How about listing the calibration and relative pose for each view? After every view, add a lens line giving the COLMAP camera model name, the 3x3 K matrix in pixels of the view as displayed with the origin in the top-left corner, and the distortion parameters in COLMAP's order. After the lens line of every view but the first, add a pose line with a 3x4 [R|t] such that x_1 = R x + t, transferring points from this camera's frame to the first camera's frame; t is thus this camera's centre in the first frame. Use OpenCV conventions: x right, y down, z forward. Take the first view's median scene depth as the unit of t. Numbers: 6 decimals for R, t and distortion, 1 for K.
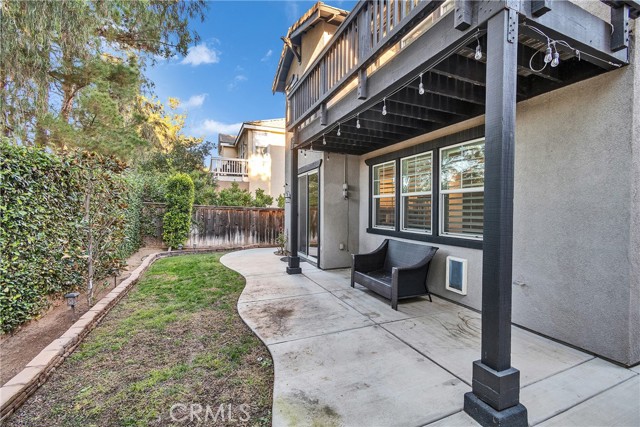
lens RADIAL K [[280.6, 0, 324.4], [0, 280.6, 213.2], [0, 0, 1]] dist [0.003060, -0.000395]
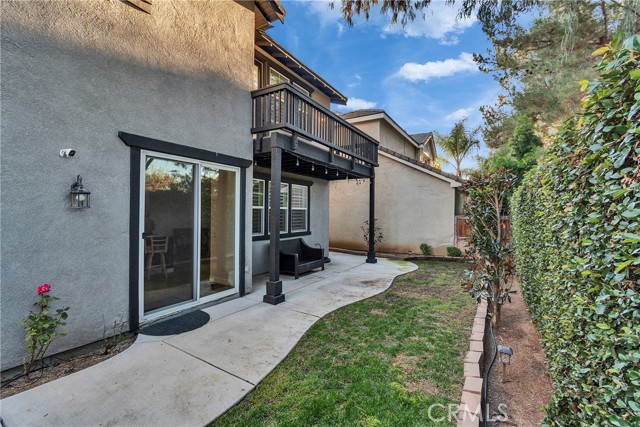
lens RADIAL K [[280.6, 0, 323.3], [0, 280.6, 212.8], [0, 0, 1]] dist [0.003060, -0.000395]
pose [[-0.586426, -0.013567, 0.809890, -1.143560], [-0.005138, 0.999902, 0.013030, -0.067439], [-0.809987, 0.003480, -0.586438, 1.862339]]
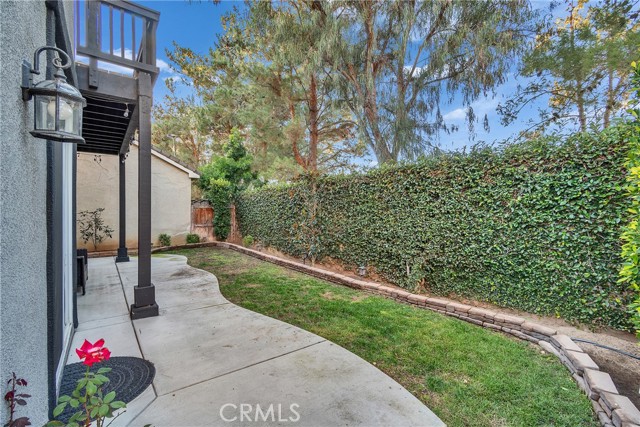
lens RADIAL K [[280.6, 0, 321.5], [0, 280.6, 212.7], [0, 0, 1]] dist [0.003060, -0.000395]
pose [[-0.965789, -0.005434, -0.259272, -0.418760], [-0.010150, 0.999806, 0.016854, -0.008135], [0.259131, 0.018909, -0.965657, 2.251204]]
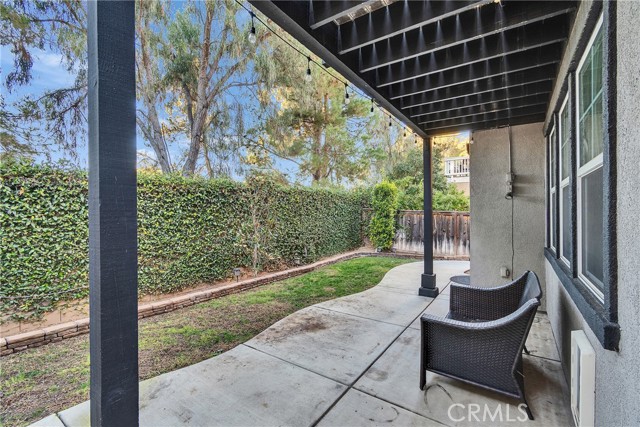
lens RADIAL K [[280.6, 0, 318.4], [0, 280.6, 212.2], [0, 0, 1]] dist [0.003060, -0.000395]
pose [[0.527820, -0.010566, -0.849291, 0.551559], [-0.005832, 0.999854, -0.016064, -0.006892], [0.849337, 0.013432, 0.527681, 0.438886]]
